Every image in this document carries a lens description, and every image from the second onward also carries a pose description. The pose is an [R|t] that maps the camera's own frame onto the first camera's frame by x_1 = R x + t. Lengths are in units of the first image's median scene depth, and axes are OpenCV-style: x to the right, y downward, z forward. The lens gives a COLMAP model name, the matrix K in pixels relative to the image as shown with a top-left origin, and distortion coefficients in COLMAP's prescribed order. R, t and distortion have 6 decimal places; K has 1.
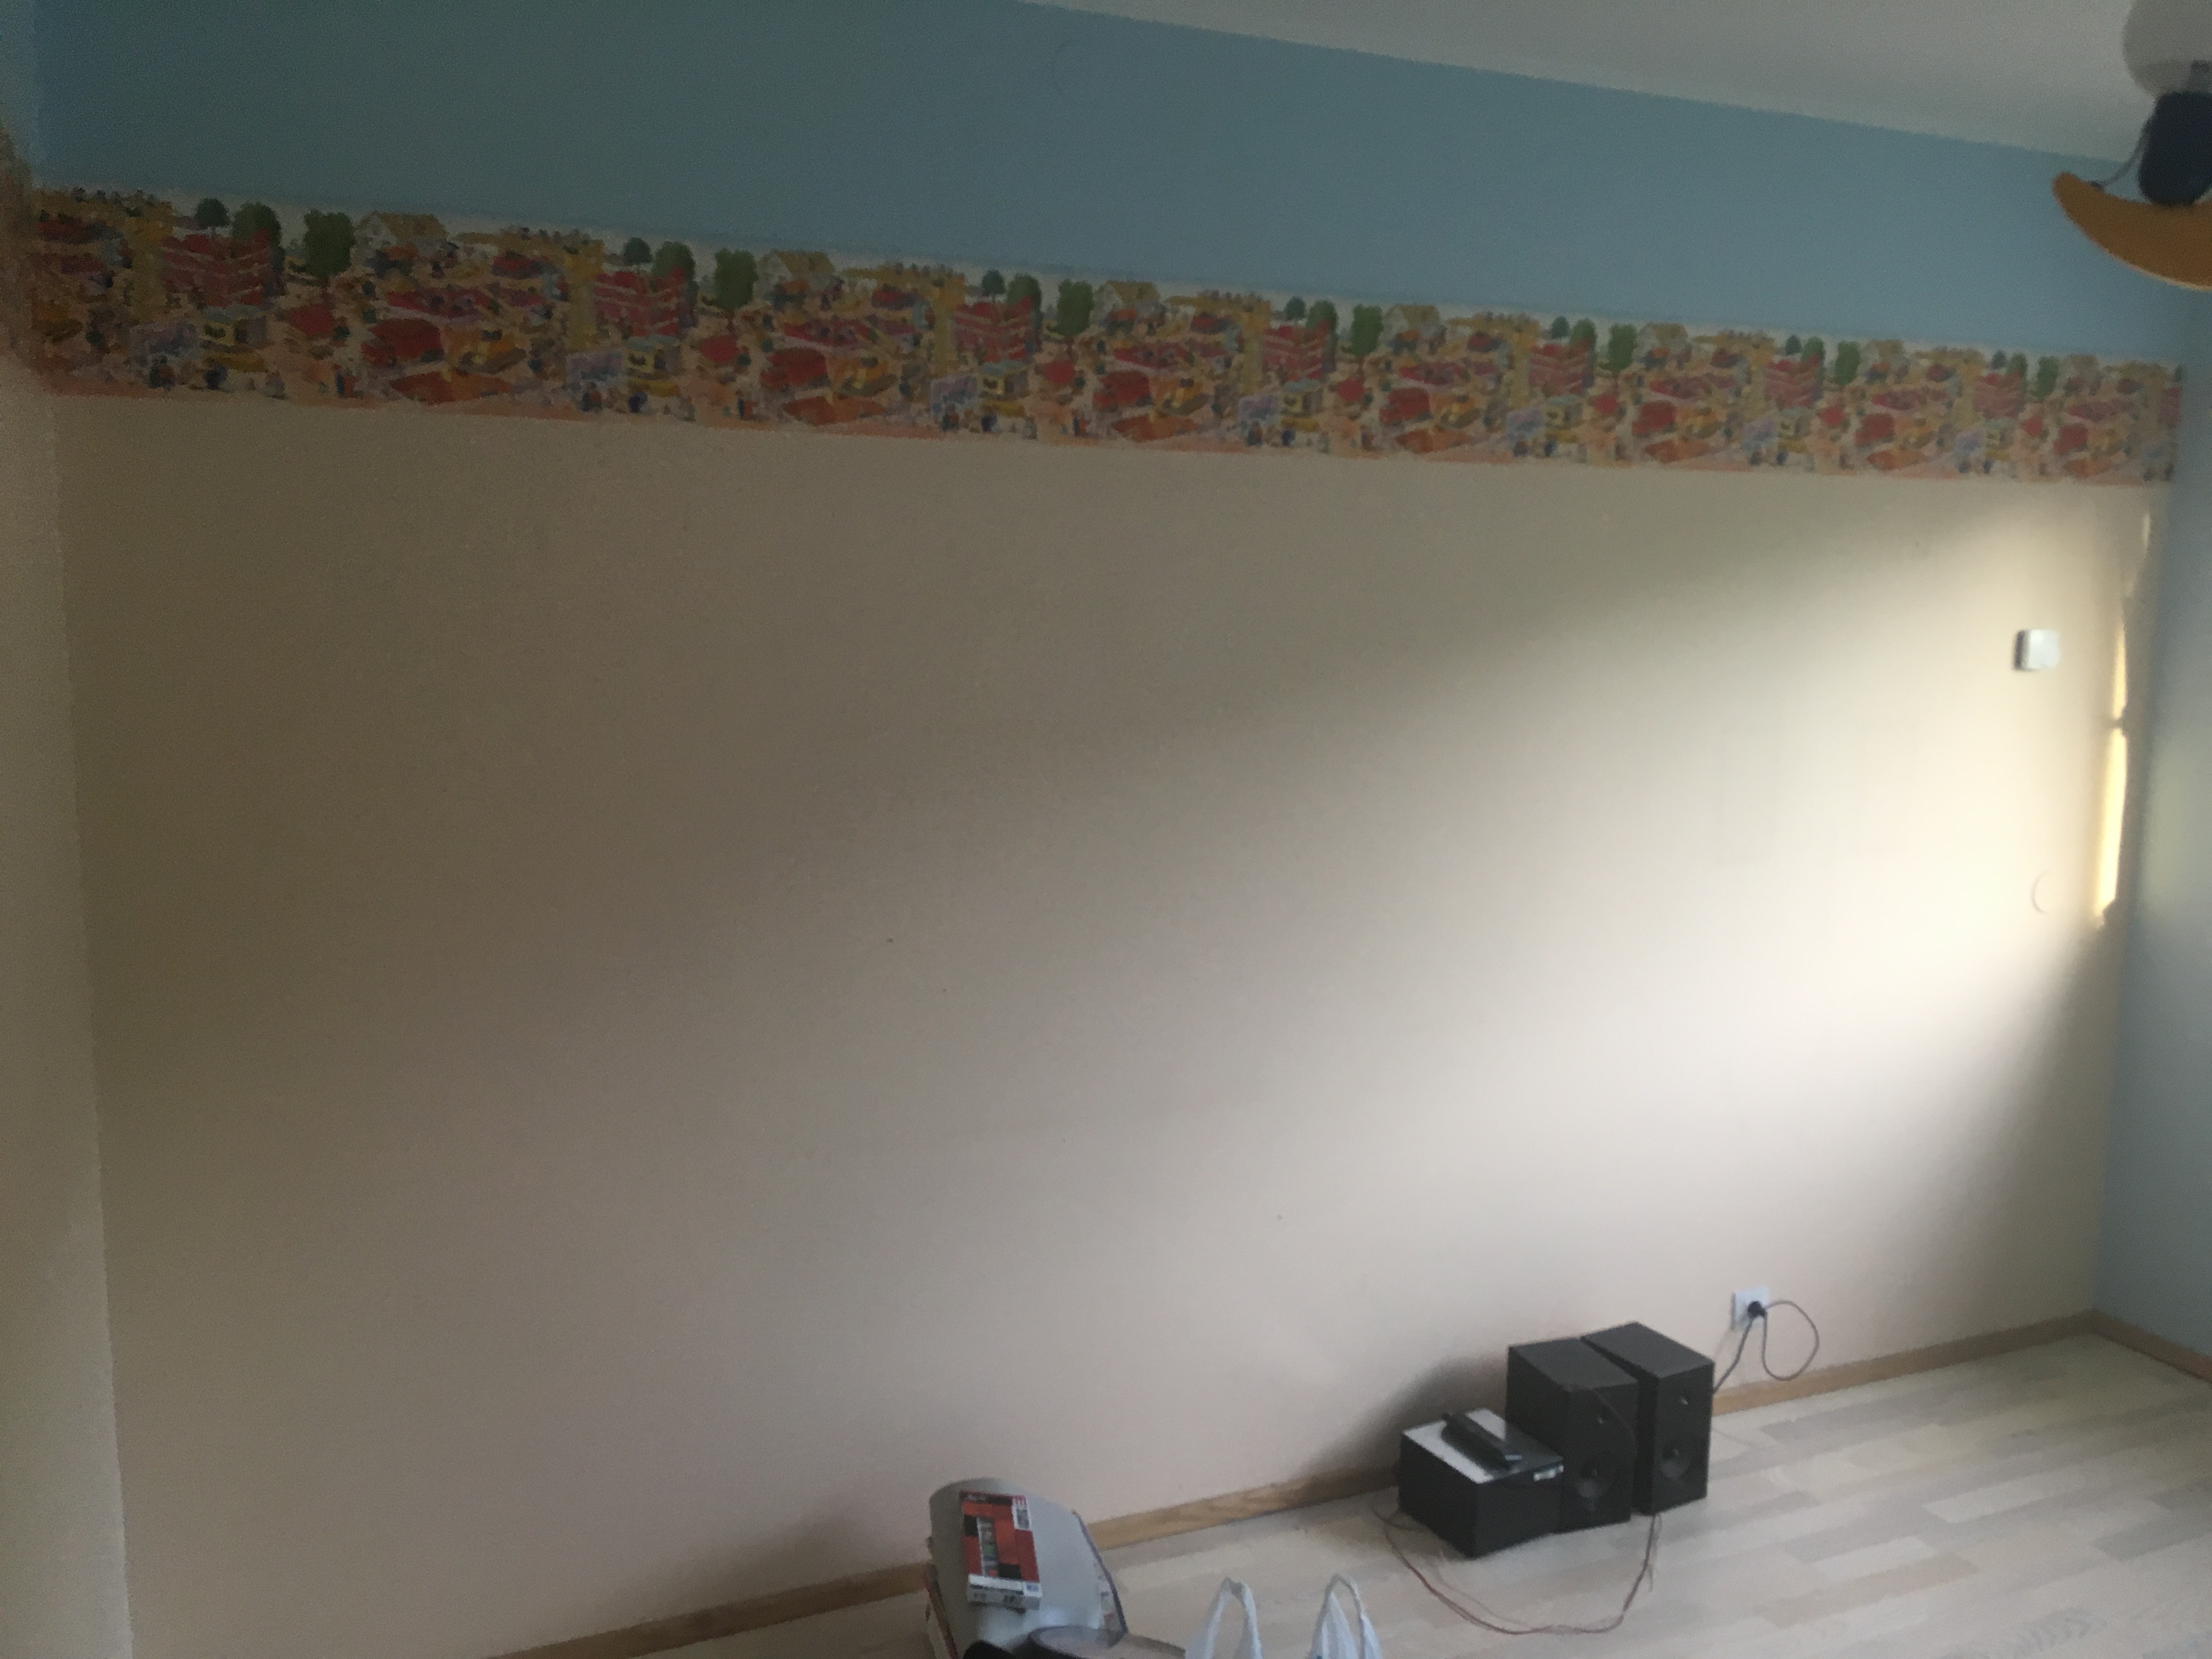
lens RADIAL K [[2631.7, 0, 1111.2], [0, 2631.7, 832.1], [0, 0, 1]] dist [0.133898, 0.000000]
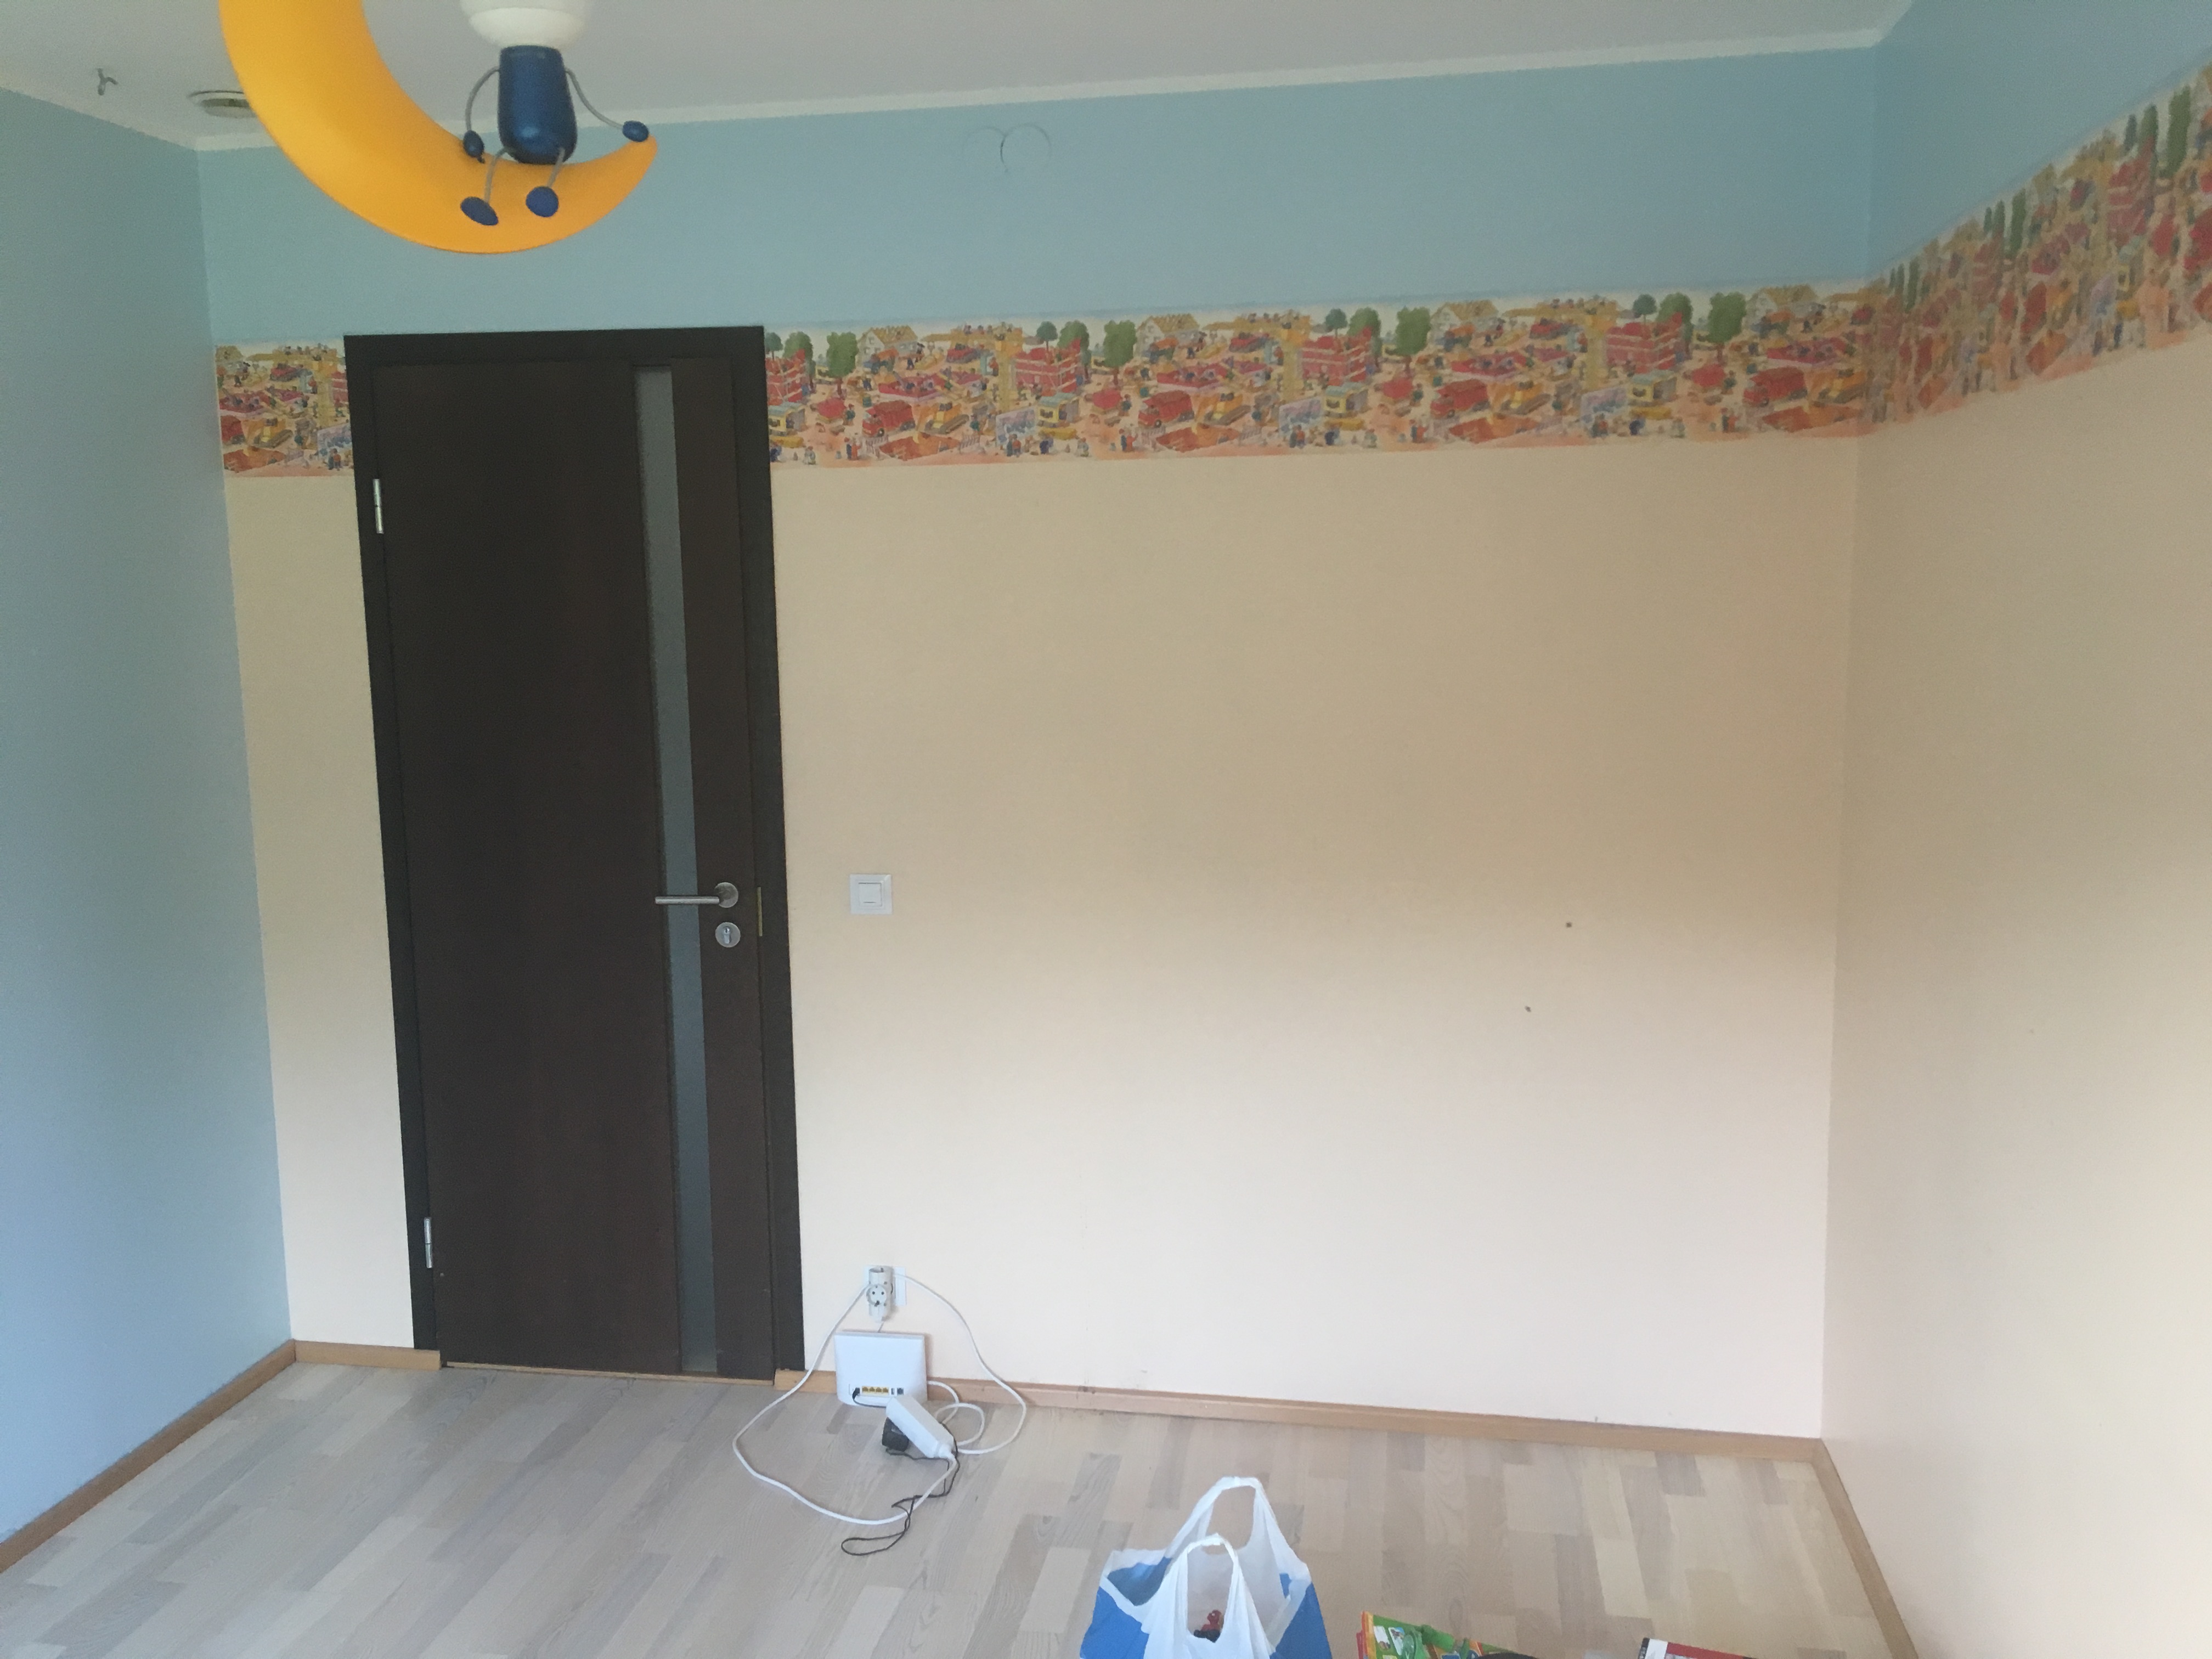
lens RADIAL K [[1874.7, 0, 1108.5], [0, 1874.7, 827.9], [0, 0, 1]] dist [0.071967, 0.015507]
pose [[0.734924, 0.066156, -0.674915, 0.578490], [-0.038174, 0.997688, 0.056226, -0.027266], [0.677075, -0.015557, 0.735750, 0.367443]]
